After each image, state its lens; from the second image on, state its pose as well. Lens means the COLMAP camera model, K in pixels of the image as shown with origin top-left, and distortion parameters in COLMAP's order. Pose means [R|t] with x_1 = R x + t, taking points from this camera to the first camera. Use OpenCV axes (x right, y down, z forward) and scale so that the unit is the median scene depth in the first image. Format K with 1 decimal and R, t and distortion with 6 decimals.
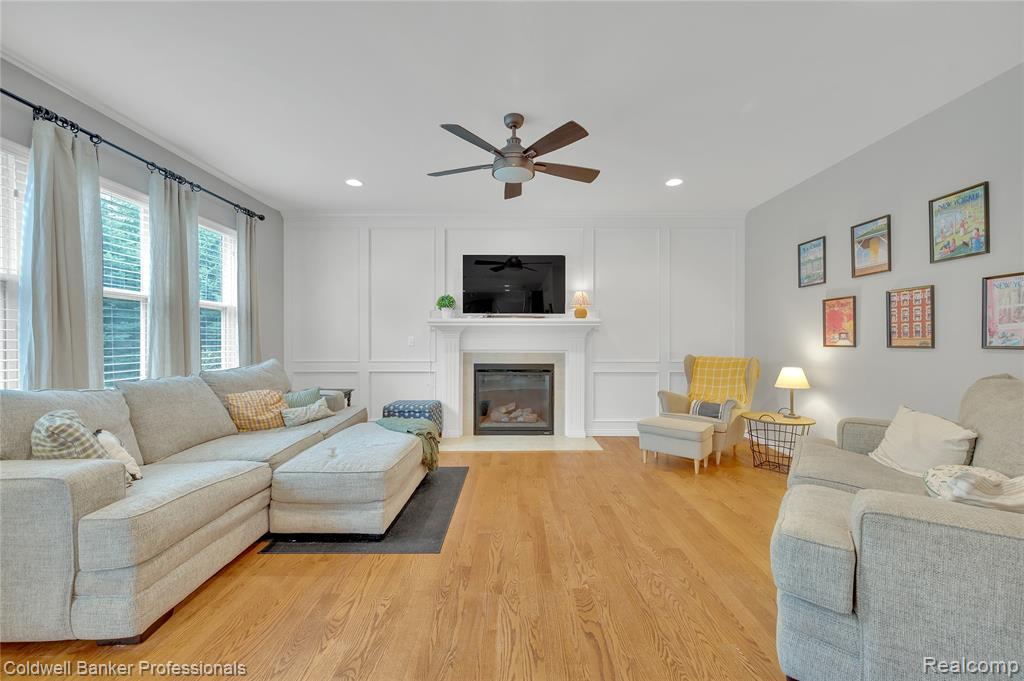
lens RADIAL K [[396.6, 0, 515.5], [0, 396.6, 340.2], [0, 0, 1]] dist [-0.001030, -0.000028]
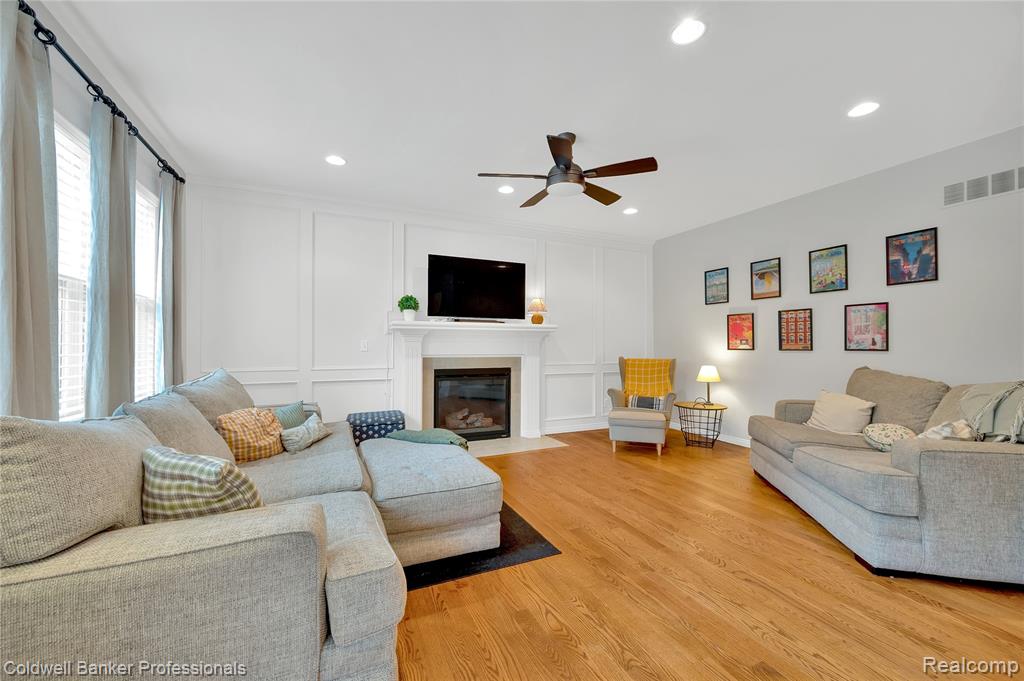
lens RADIAL K [[403.0, 0, 512.0], [0, 403.0, 340.5], [0, 0, 1]] dist [-0.000335, -0.000273]
pose [[0.911913, 0.005757, 0.410343, -0.493238], [-0.001641, 0.999945, -0.010383, -0.000012], [-0.410380, 0.008795, 0.911872, 0.066561]]
